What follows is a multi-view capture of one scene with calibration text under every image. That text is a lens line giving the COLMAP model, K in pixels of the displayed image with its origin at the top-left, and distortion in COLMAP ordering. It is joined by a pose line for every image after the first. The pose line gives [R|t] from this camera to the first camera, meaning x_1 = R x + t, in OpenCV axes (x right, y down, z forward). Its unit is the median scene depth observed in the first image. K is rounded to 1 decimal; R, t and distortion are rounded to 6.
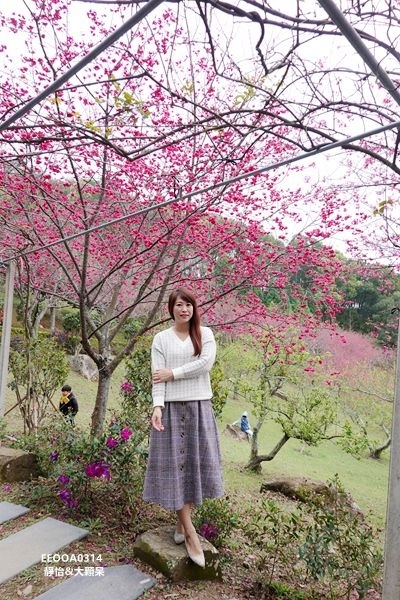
lens RADIAL K [[405.7, 0, 200.0], [0, 405.7, 300.0], [0, 0, 1]] dist [0.005709, 0.002010]
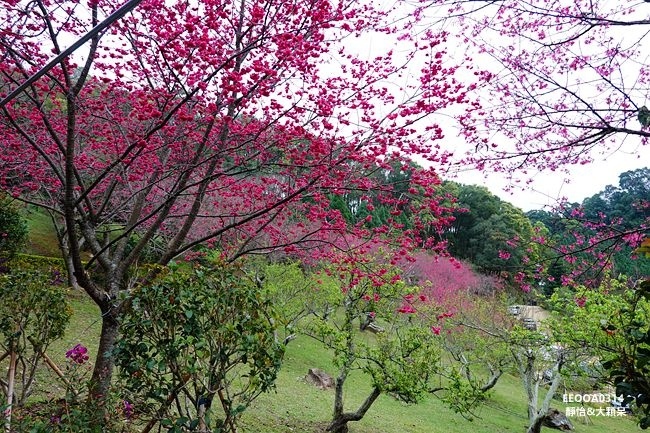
lens RADIAL K [[439.6, 0, 323.4], [0, 439.6, 212.4], [0, 0, 1]] dist [0.005709, 0.002010]
pose [[0.996575, -0.002747, 0.082645, 0.040600], [0.005049, 0.999605, -0.027664, 0.017371], [-0.082536, 0.027986, 0.996195, 0.160419]]
